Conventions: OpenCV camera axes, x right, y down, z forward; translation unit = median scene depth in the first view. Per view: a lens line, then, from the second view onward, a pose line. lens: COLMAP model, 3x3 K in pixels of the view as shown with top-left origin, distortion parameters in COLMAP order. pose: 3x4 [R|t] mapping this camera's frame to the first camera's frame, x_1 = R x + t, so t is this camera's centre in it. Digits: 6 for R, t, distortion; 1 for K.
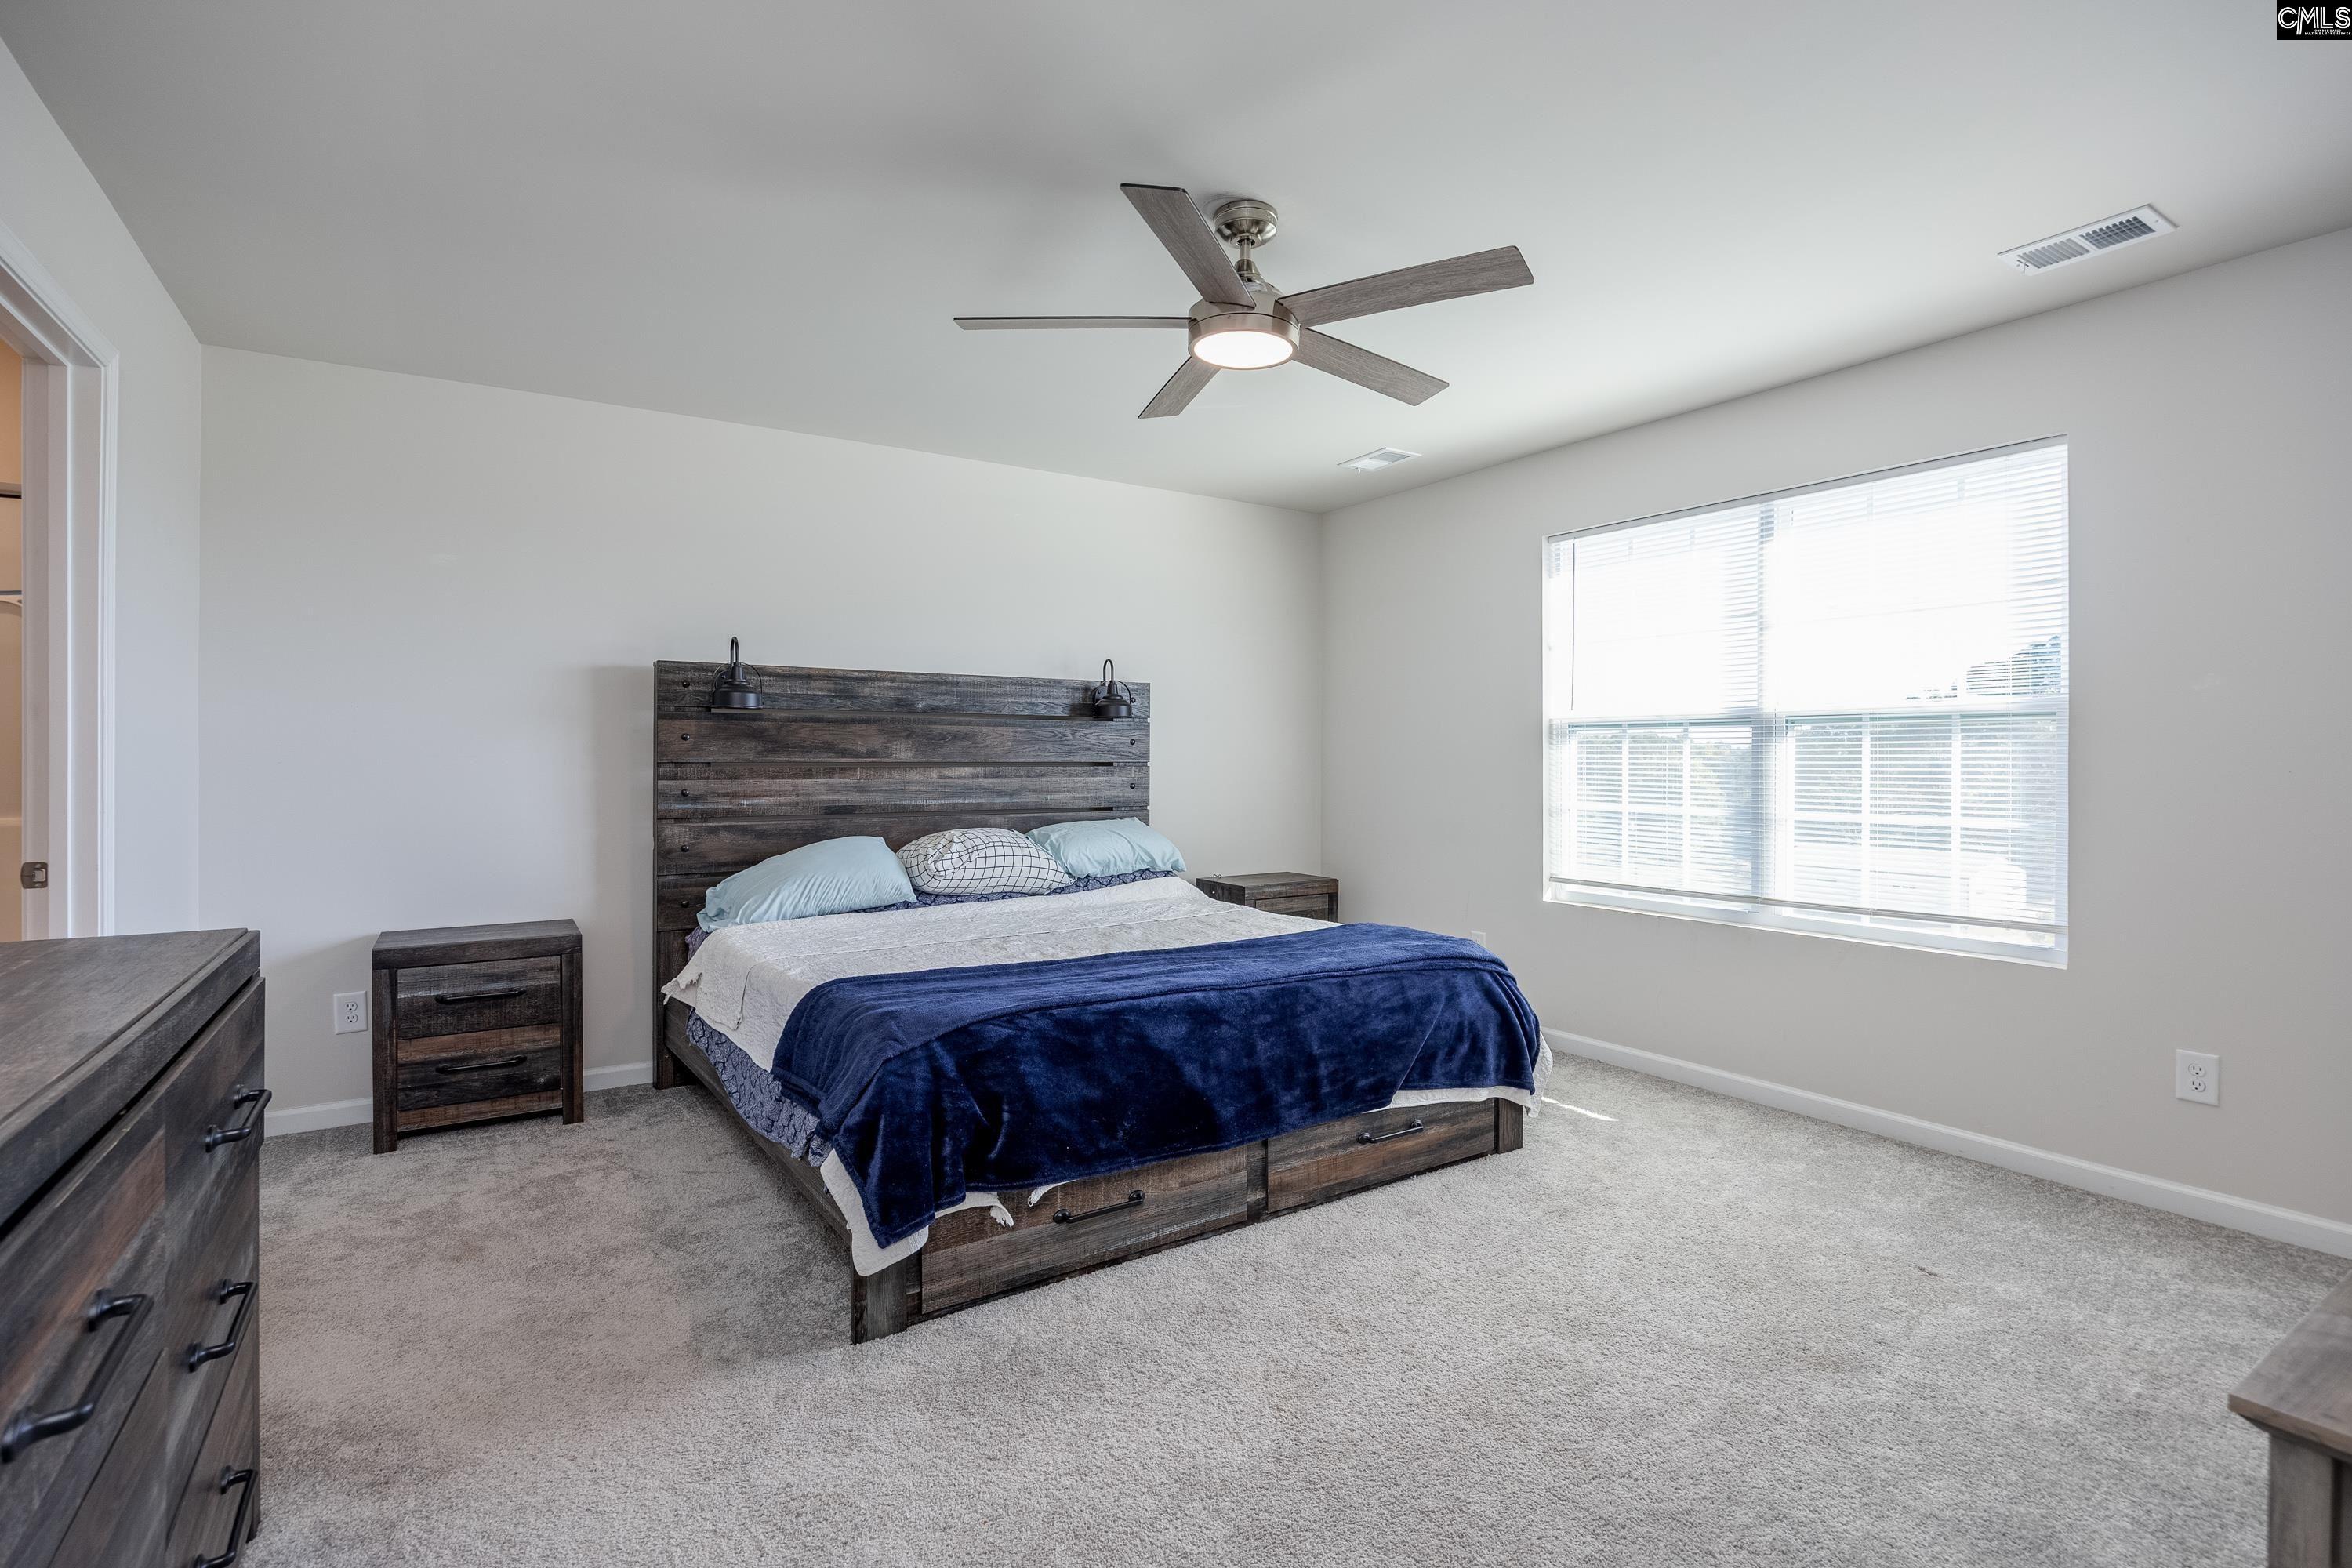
lens RADIAL K [[1105.9, 0, 1183.6], [0, 1105.9, 770.8], [0, 0, 1]] dist [-0.012909, 0.000083]
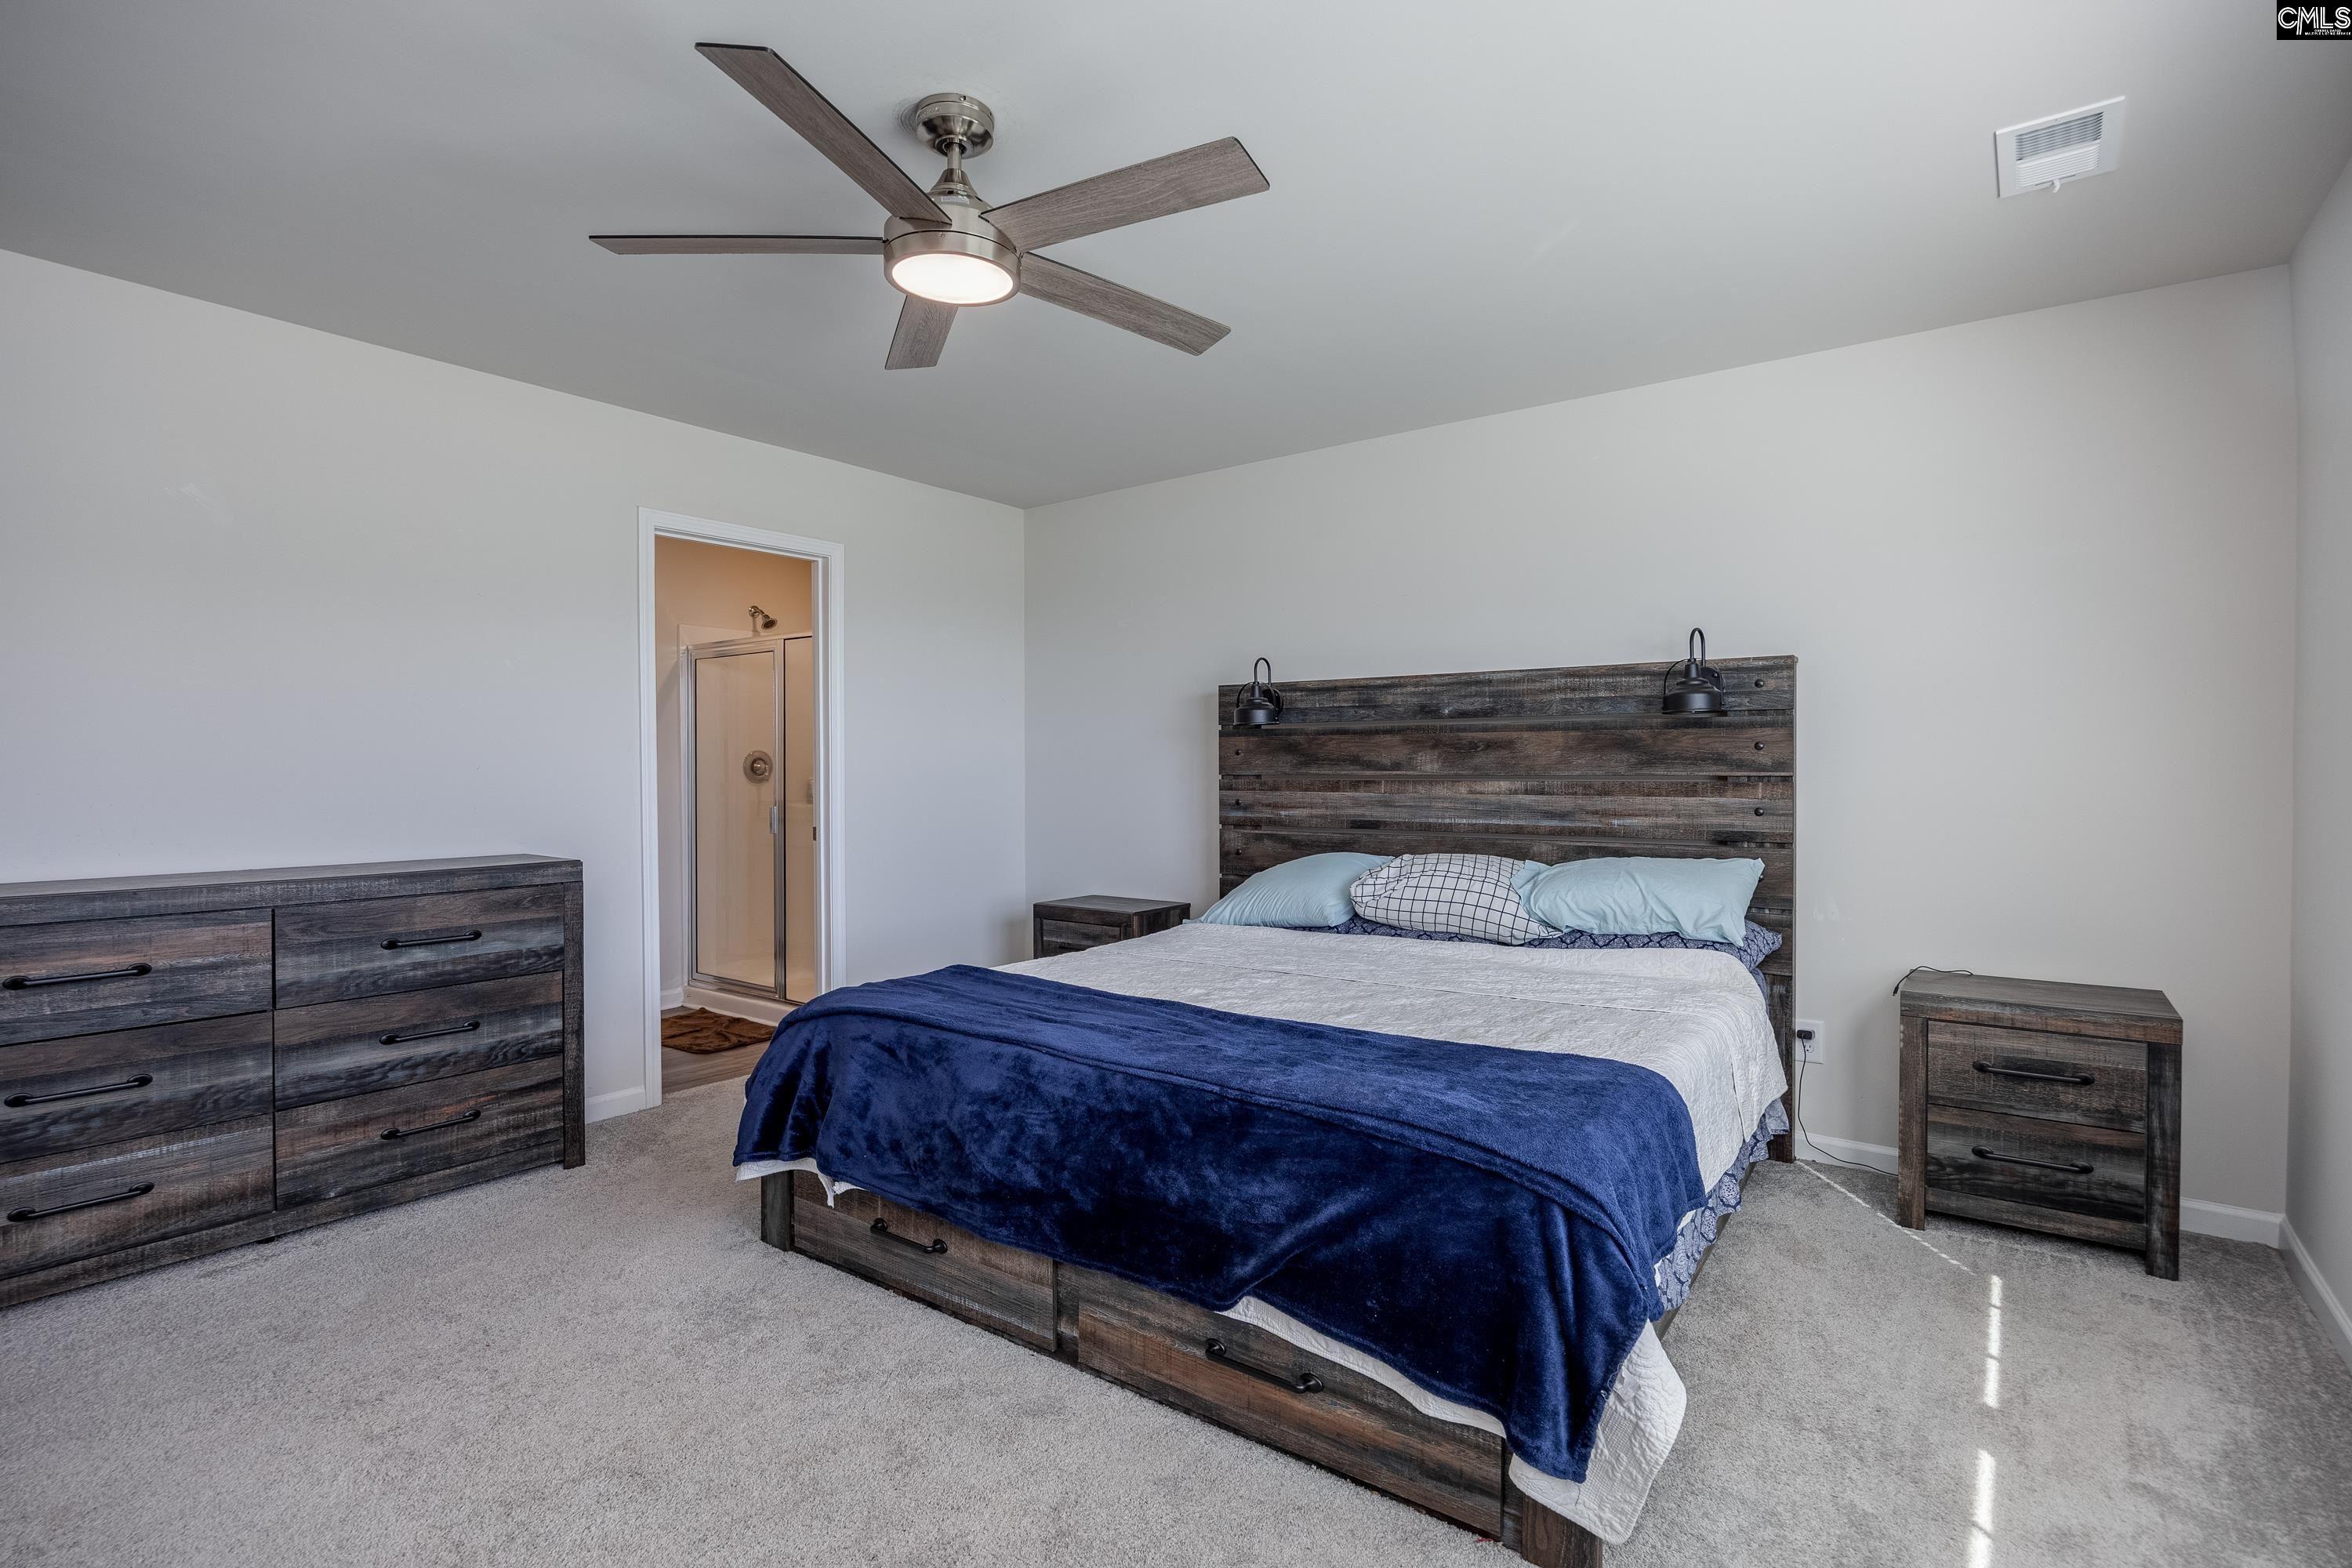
lens RADIAL K [[1105.9, 0, 1195.4], [0, 1105.9, 791.6], [0, 0, 1]] dist [-0.012909, 0.000083]
pose [[0.351626, 0.020042, -0.935926, 0.543290], [-0.004909, 0.999797, 0.019565, -0.011514], [0.936128, -0.002286, 0.351653, 0.528148]]
